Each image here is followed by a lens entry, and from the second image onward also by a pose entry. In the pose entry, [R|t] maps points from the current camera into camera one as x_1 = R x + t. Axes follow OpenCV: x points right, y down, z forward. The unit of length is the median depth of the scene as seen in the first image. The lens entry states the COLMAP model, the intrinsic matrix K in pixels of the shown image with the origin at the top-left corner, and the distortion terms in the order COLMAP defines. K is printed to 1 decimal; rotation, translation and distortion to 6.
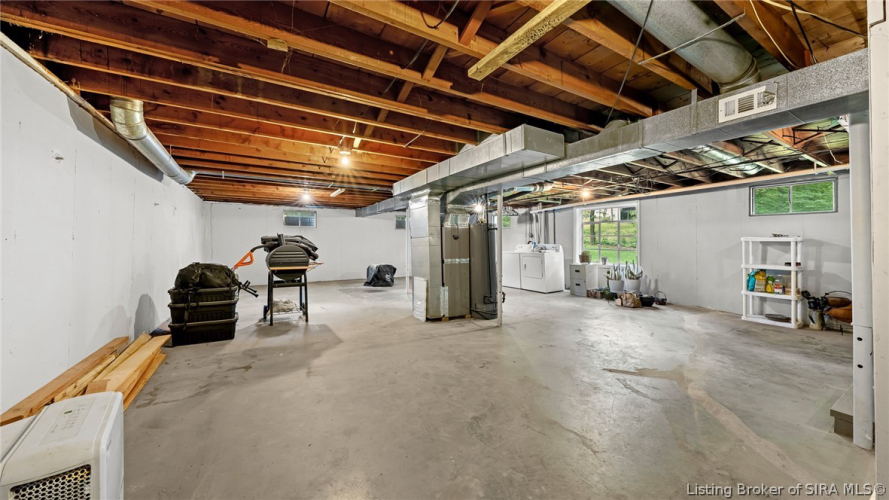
lens RADIAL K [[301.7, 0, 442.9], [0, 301.7, 241.4], [0, 0, 1]] dist [-0.001796, -0.000104]
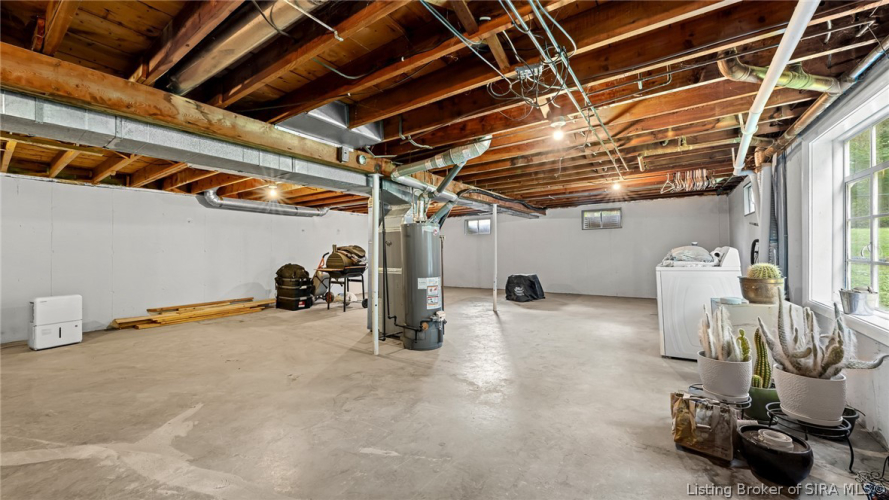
lens RADIAL K [[342.8, 0, 444.5], [0, 342.8, 250.0], [0, 0, 1]] dist [-0.000931, -0.000046]
pose [[0.413654, -0.013332, -0.910337, 1.456207], [0.021143, 0.999764, -0.005034, 0.021820], [0.910189, -0.017165, 0.413838, 1.074183]]
